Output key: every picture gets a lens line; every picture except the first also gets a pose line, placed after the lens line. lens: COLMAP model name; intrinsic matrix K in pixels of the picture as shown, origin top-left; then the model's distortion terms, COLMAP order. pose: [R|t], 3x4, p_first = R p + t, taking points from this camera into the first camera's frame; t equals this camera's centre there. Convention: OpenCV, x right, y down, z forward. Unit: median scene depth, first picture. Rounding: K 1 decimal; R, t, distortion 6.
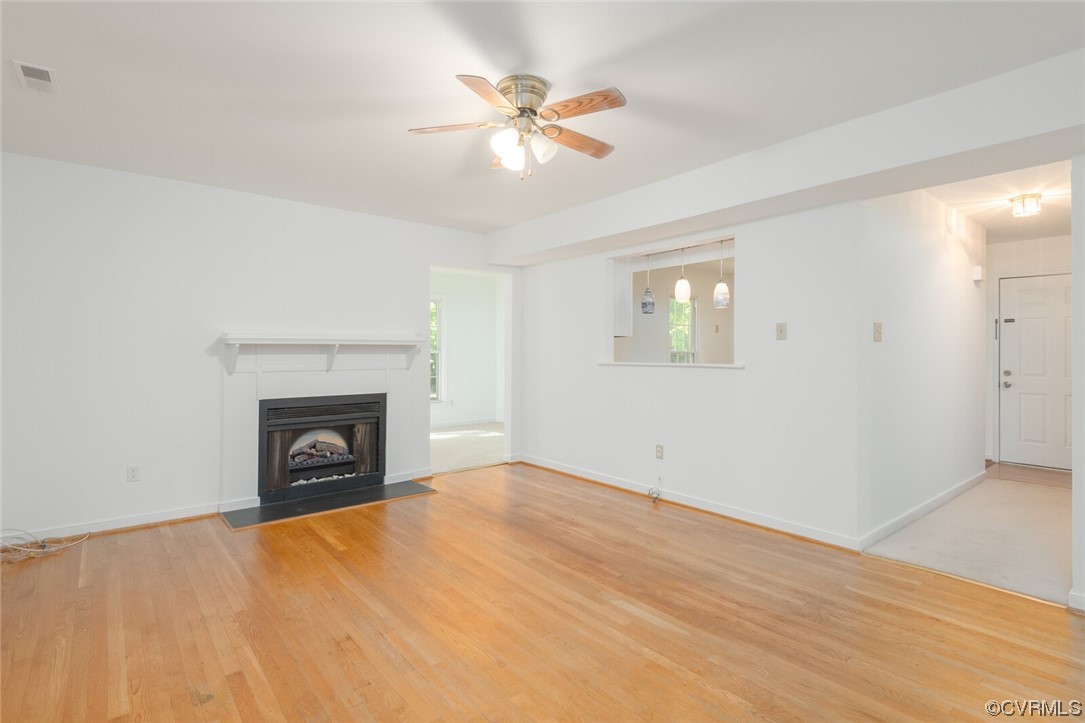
lens RADIAL K [[546.5, 0, 542.5], [0, 546.5, 361.5], [0, 0, 1]] dist [-0.000693, -0.000583]
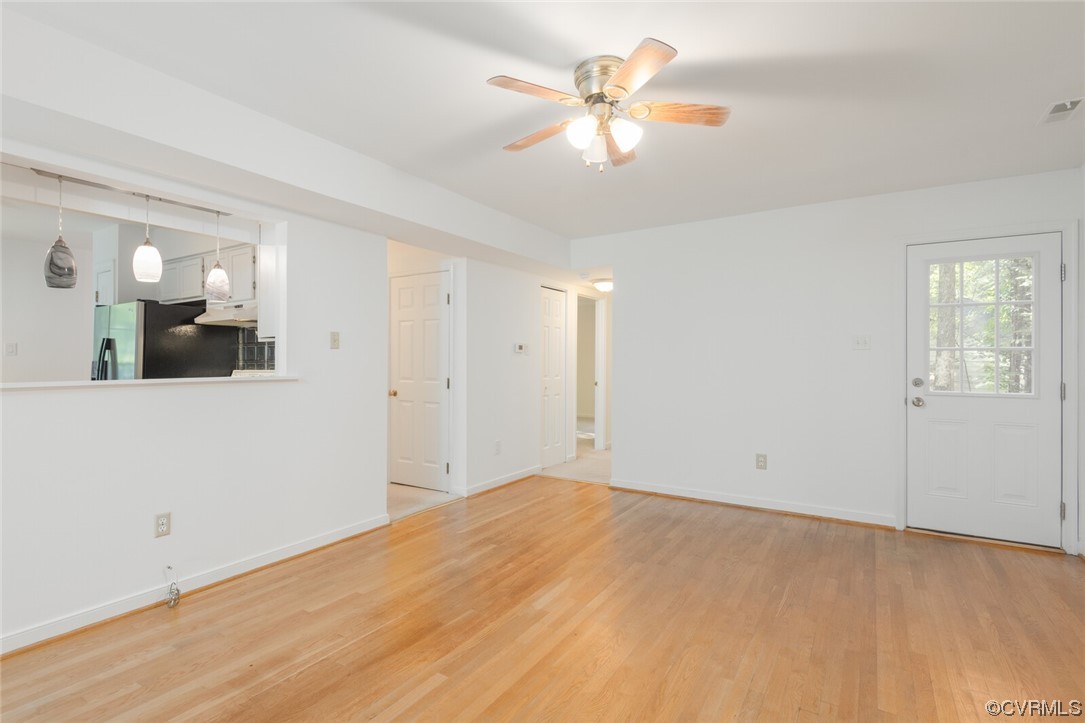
lens RADIAL K [[495.3, 0, 551.4], [0, 495.3, 361.2], [0, 0, 1]] dist [-0.002007, -0.000470]
pose [[-0.312700, -0.001293, 0.949851, -0.627062], [0.021809, 0.999726, 0.008541, -0.019002], [-0.949602, 0.023386, -0.312586, 1.053355]]
